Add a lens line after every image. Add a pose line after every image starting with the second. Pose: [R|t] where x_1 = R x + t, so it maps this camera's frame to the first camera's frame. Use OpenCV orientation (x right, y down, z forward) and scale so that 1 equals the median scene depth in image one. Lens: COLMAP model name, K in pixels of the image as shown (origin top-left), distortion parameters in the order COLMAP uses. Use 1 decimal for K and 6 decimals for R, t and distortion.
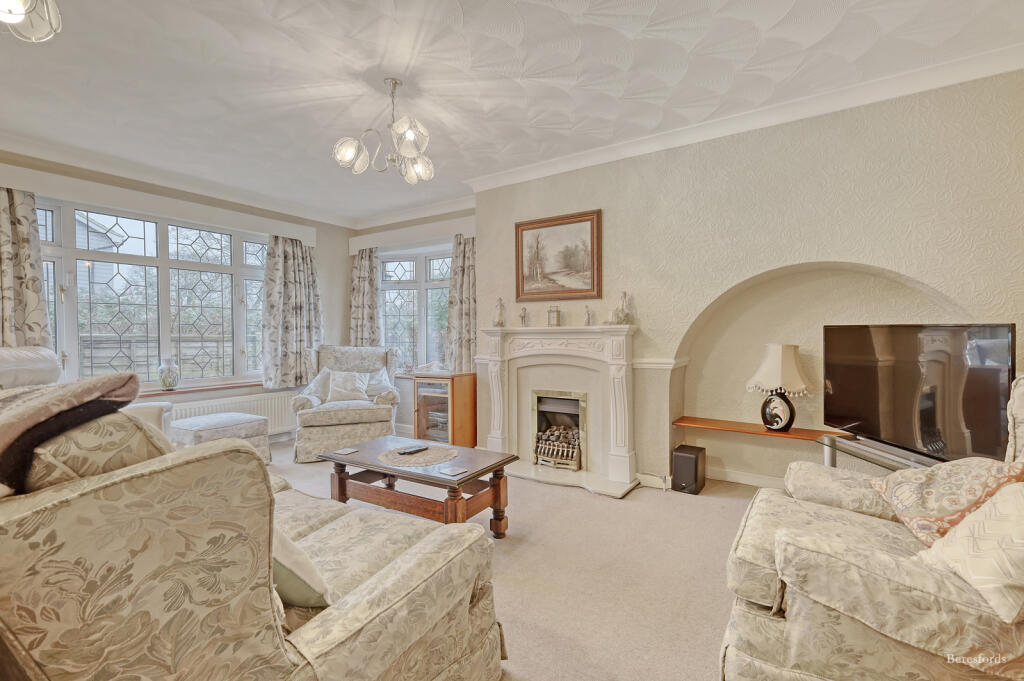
lens RADIAL K [[469.2, 0, 511.6], [0, 469.2, 338.6], [0, 0, 1]] dist [0.000367, -0.000058]
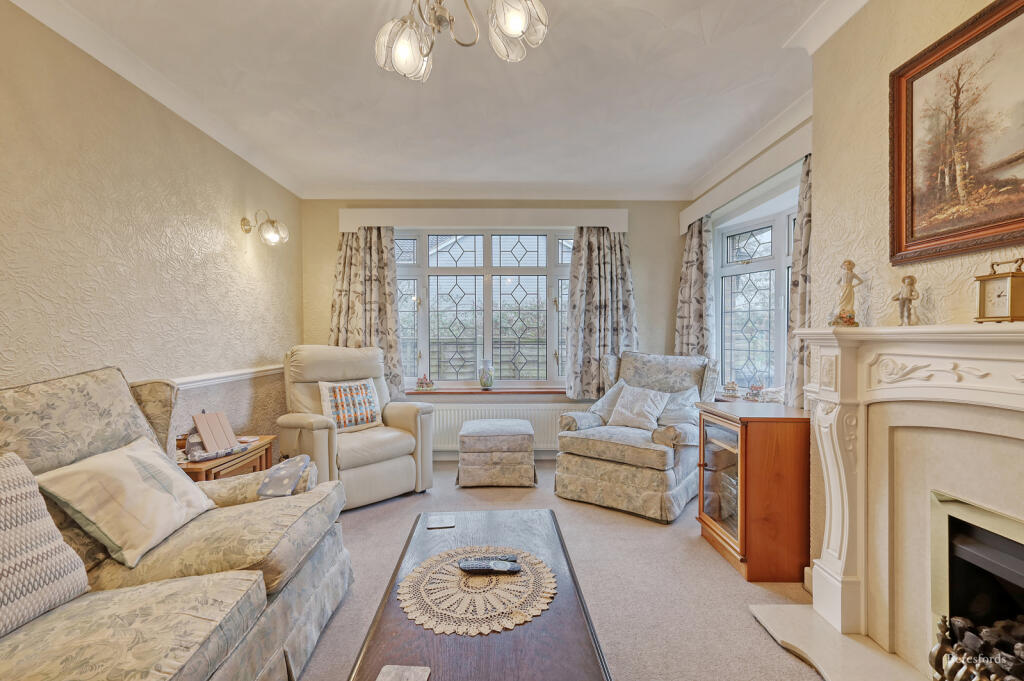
lens RADIAL K [[444.3, 0, 510.0], [0, 444.3, 338.8], [0, 0, 1]] dist [0.008300, -0.000204]
pose [[0.560175, 0.009388, -0.828321, 0.124018], [-0.009142, 0.999945, 0.005151, -0.010510], [0.828324, 0.004687, 0.560230, 0.427112]]
